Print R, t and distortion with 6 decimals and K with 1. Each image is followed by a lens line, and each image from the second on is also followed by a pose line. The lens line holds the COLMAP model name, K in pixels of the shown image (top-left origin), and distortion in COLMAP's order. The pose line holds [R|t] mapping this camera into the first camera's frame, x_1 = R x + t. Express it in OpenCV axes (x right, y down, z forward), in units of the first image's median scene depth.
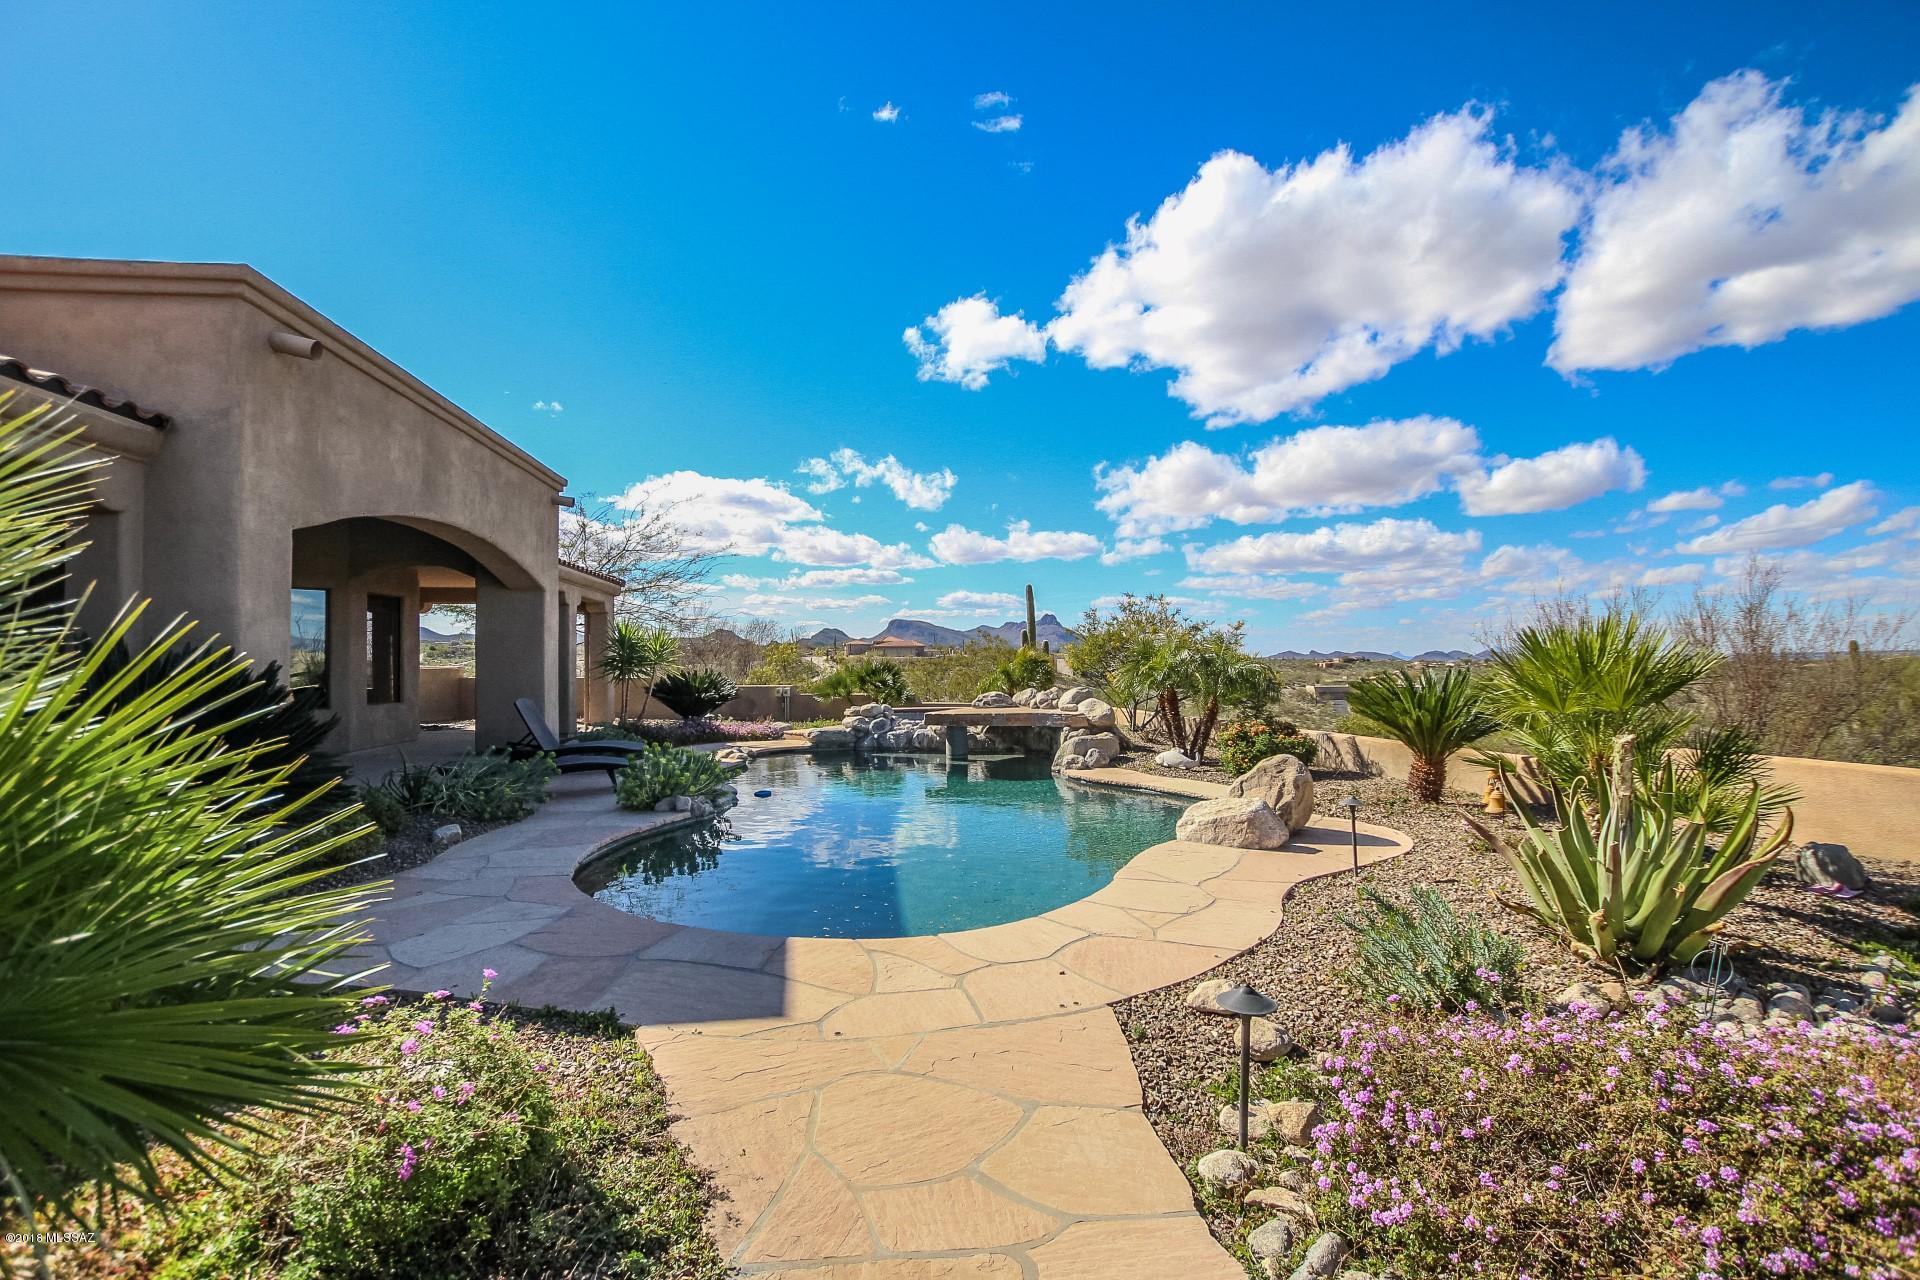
lens RADIAL K [[907.0, 0, 949.1], [0, 907.0, 649.3], [0, 0, 1]] dist [0.000812, -0.001841]
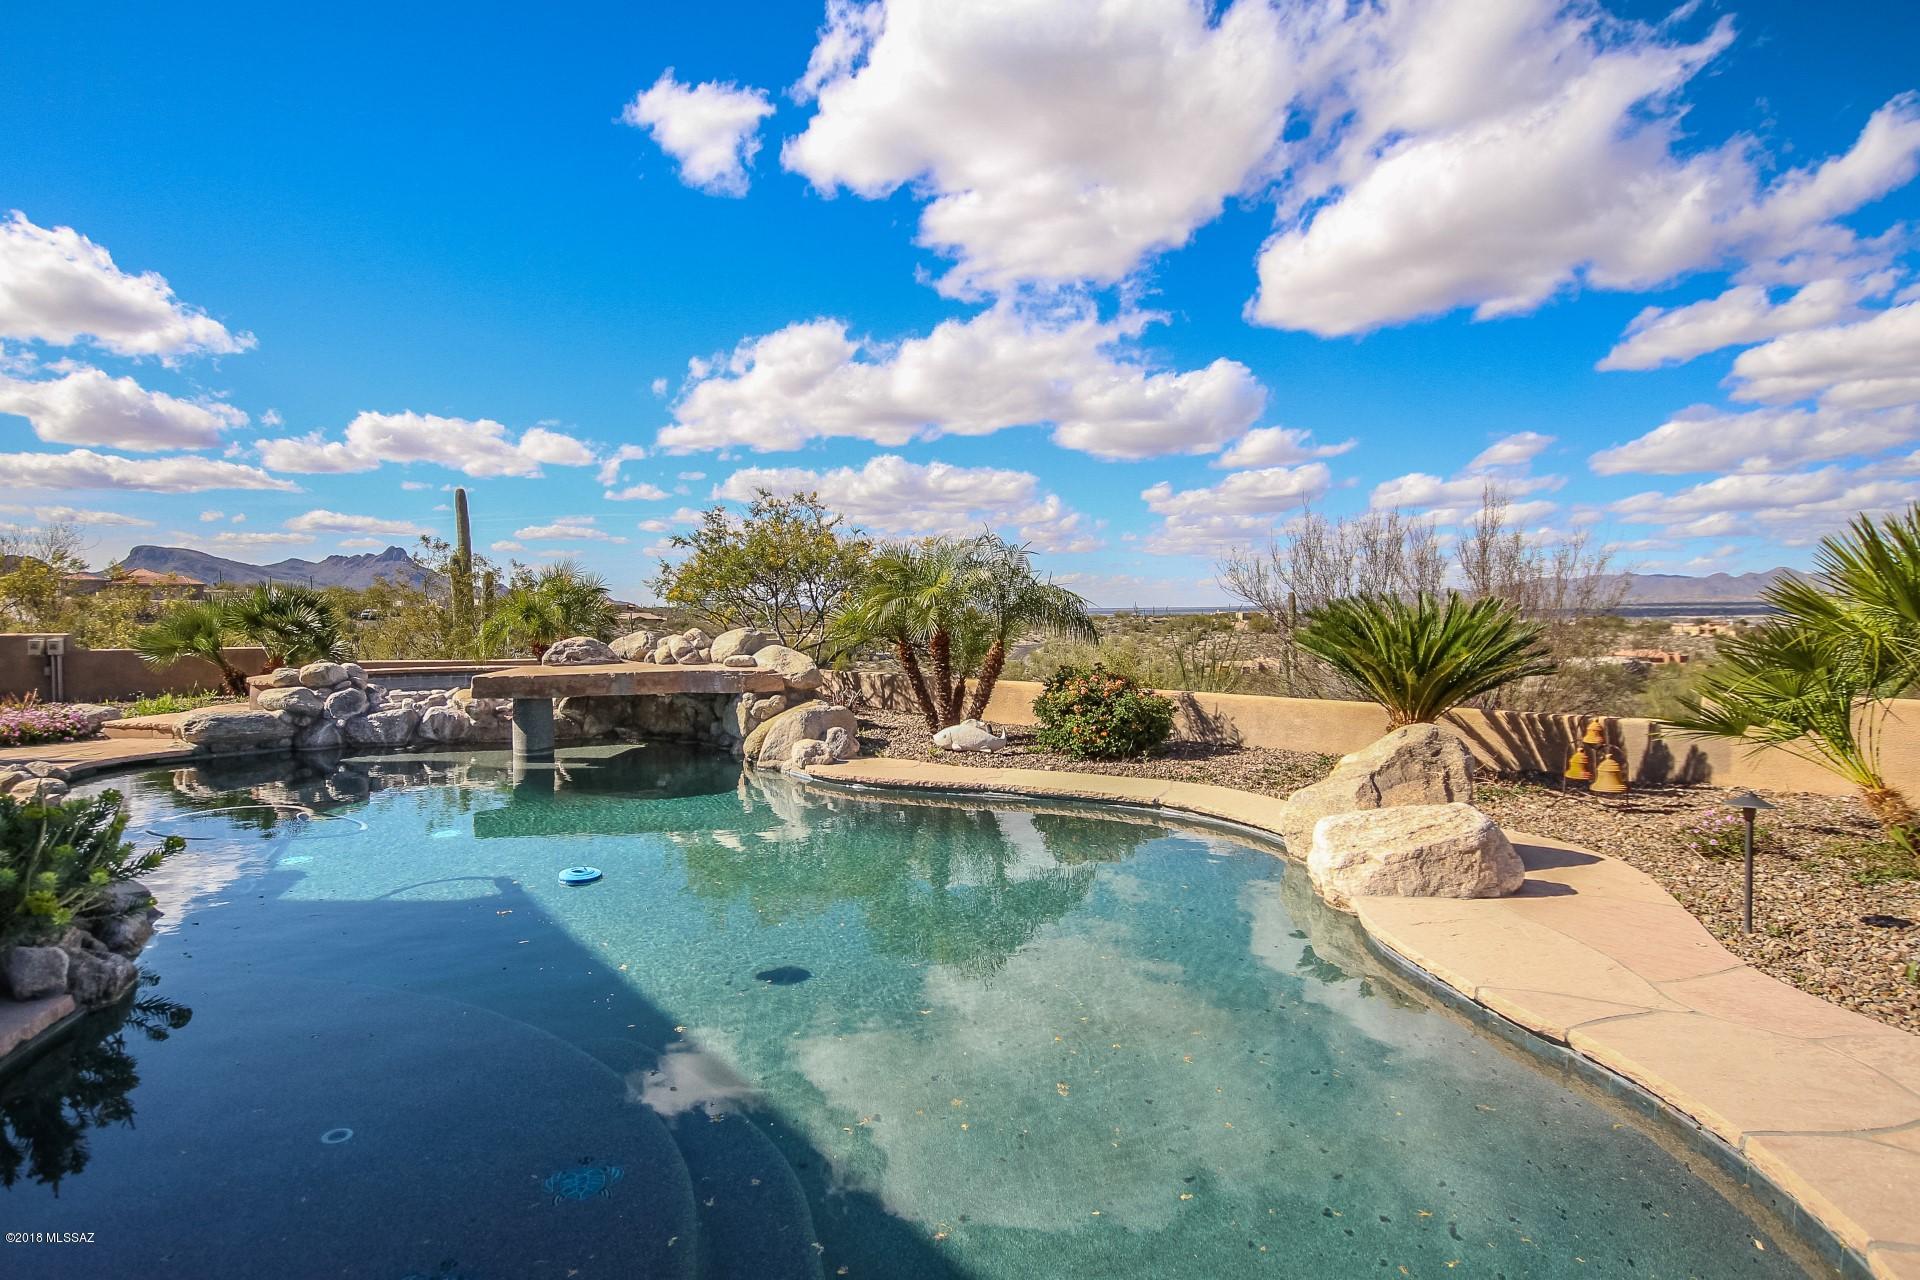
lens RADIAL K [[1080.2, 0, 966.2], [0, 1080.2, 635.5], [0, 0, 1]] dist [-0.011596, 0.003194]
pose [[0.828265, -0.004370, 0.560320, -0.136822], [-0.015486, 0.999409, 0.030687, 0.021401], [-0.560123, -0.034094, 0.827707, 0.299088]]
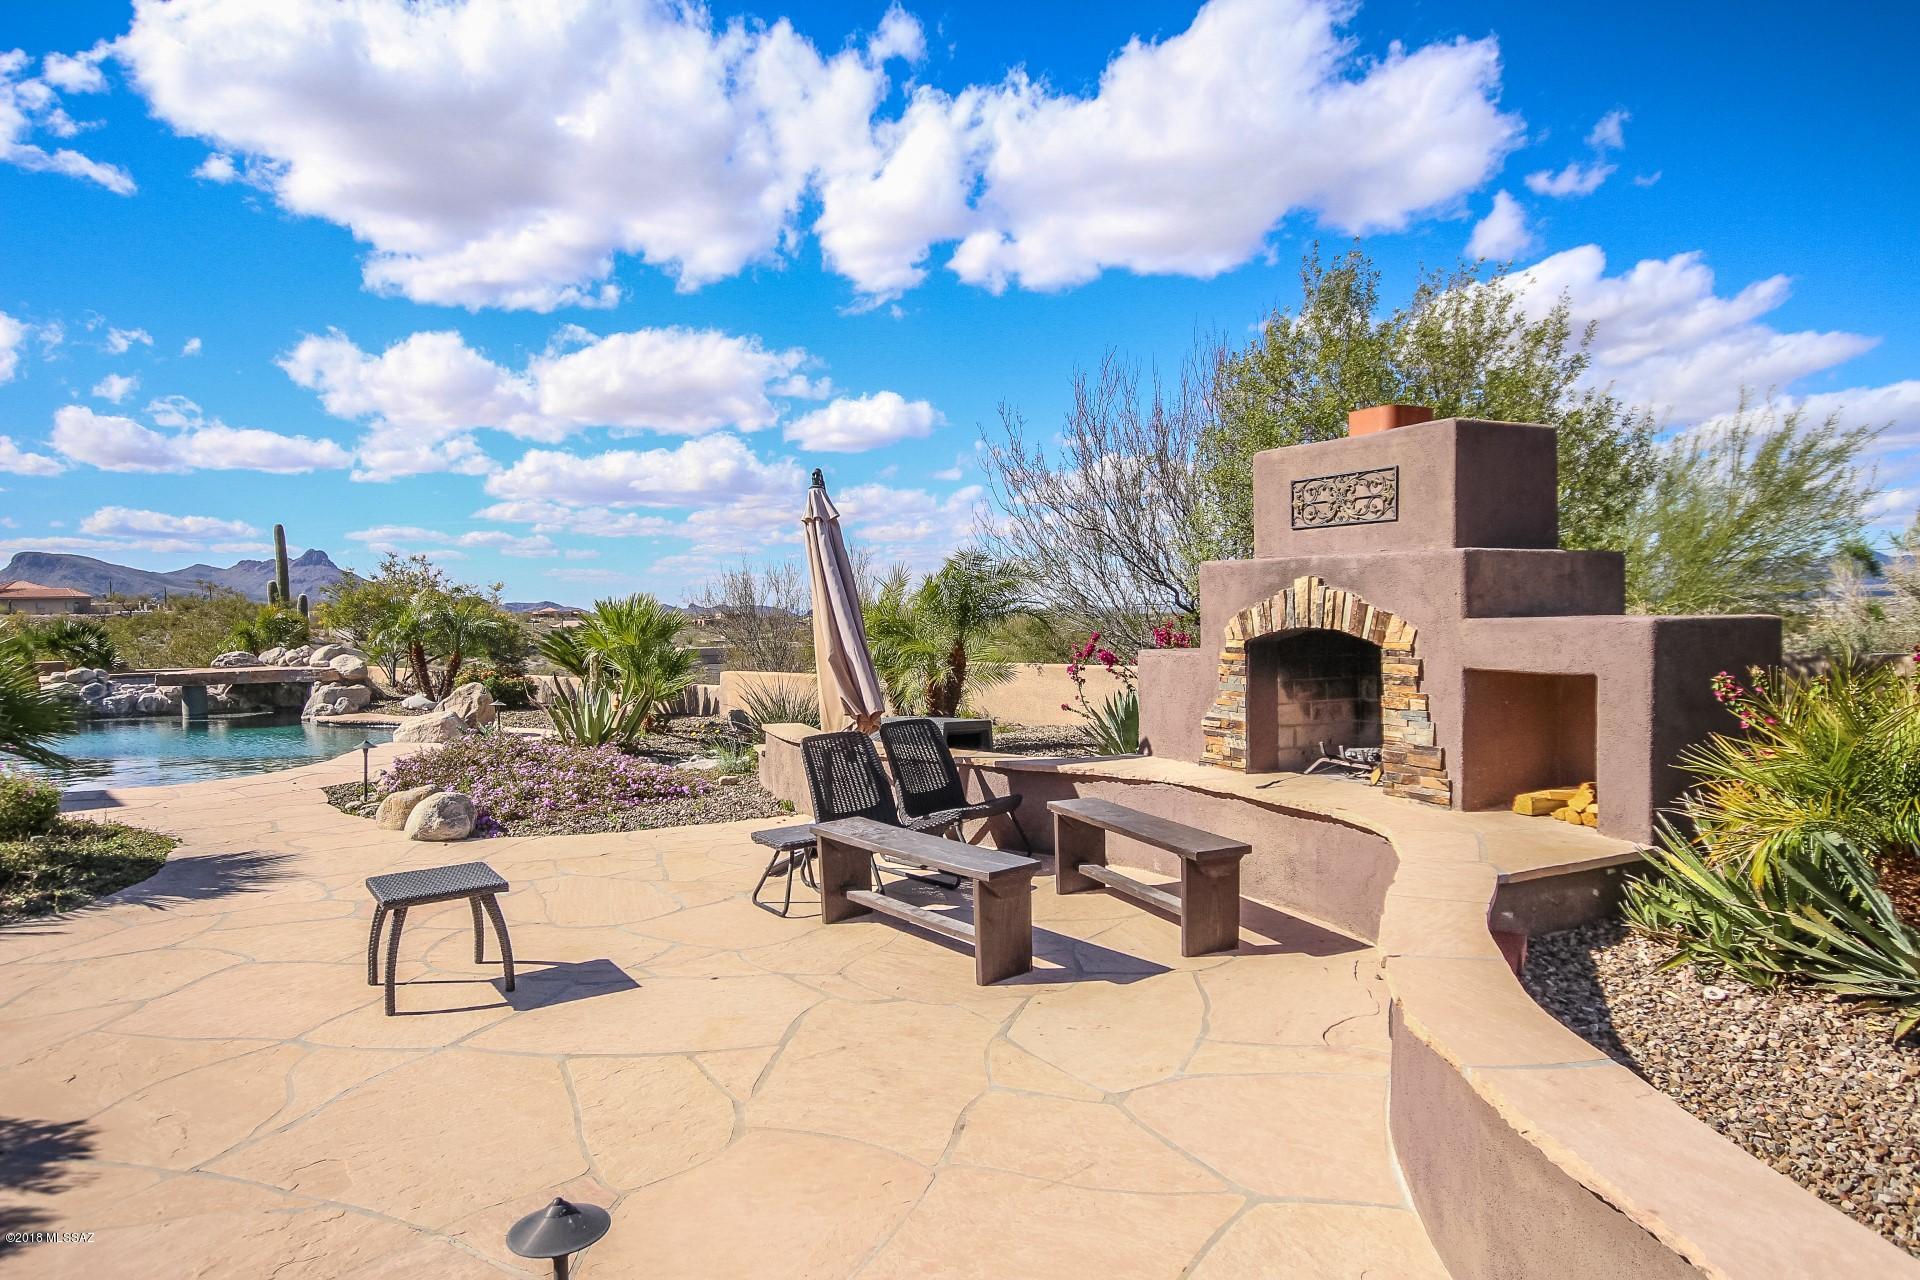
lens RADIAL K [[1174.1, 0, 972.4], [0, 1174.1, 633.3], [0, 0, 1]] dist [-0.003038, -0.005045]
pose [[0.813412, -0.012864, 0.581546, -0.042719], [-0.002267, 0.999678, 0.025283, -0.007909], [-0.581684, -0.021884, 0.813121, -0.529759]]
